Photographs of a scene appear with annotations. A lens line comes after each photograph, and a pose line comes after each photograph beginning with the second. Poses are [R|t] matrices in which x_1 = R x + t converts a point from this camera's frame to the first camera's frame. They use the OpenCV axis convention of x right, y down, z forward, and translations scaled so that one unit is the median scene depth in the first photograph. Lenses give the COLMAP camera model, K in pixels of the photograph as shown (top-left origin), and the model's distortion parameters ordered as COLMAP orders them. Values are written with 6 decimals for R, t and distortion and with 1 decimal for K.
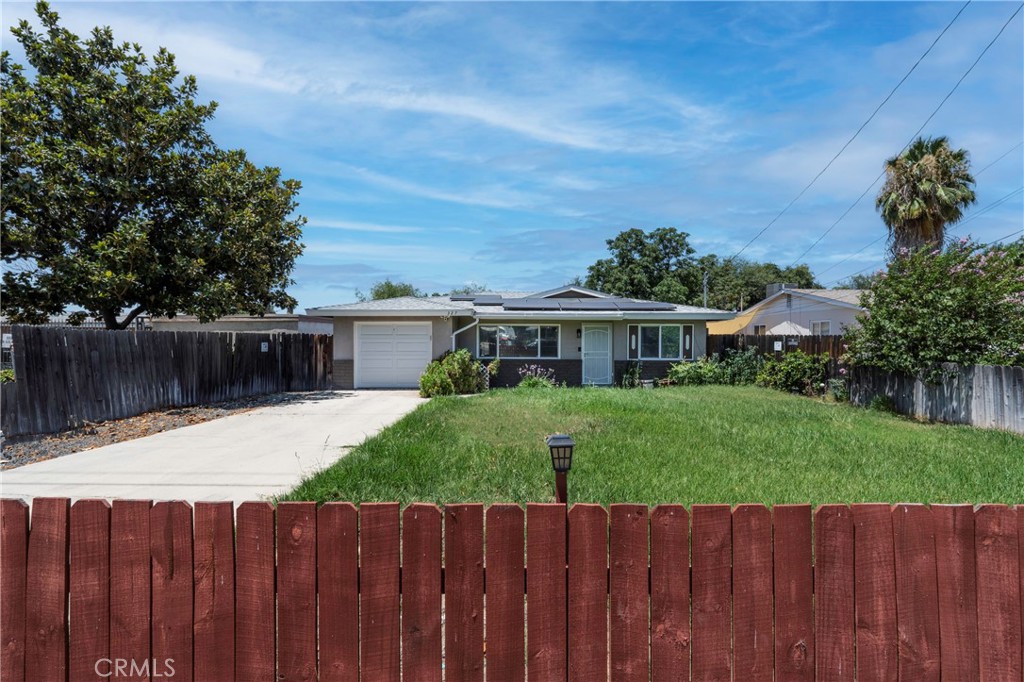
lens RADIAL K [[434.4, 0, 512.0], [0, 434.4, 341.0], [0, 0, 1]] dist [-0.008924, 0.000129]
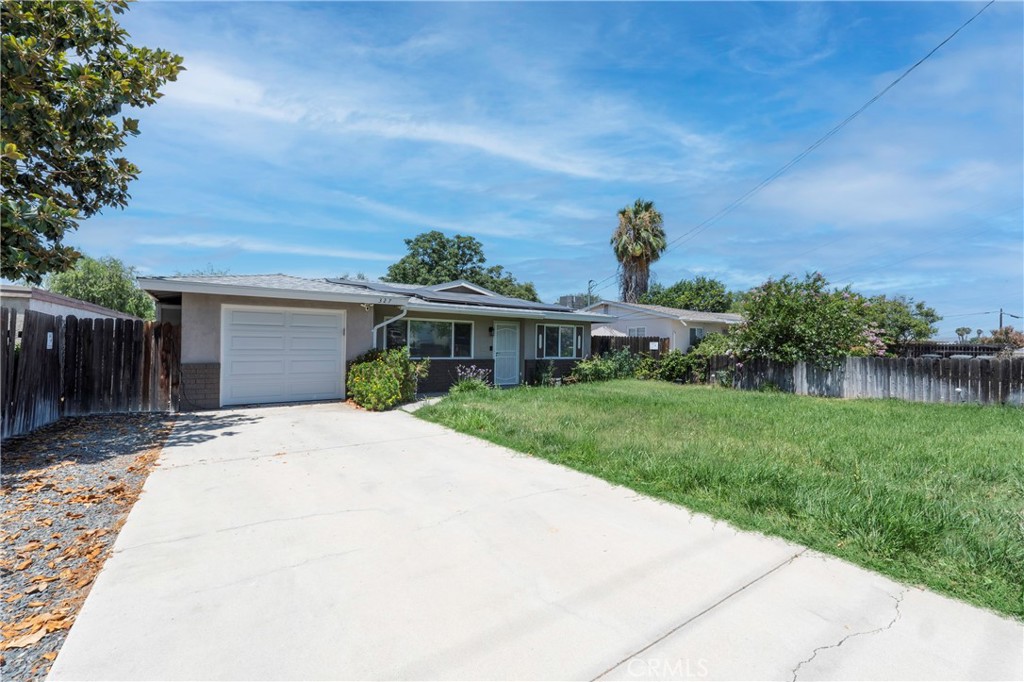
lens RADIAL K [[434.4, 0, 512.0], [0, 434.4, 341.0], [0, 0, 1]] dist [-0.008924, 0.000129]
pose [[0.807191, 0.014023, 0.590124, -0.374055], [-0.007931, 0.999885, -0.012911, 0.014834], [-0.590237, 0.005741, 0.807210, 0.214513]]
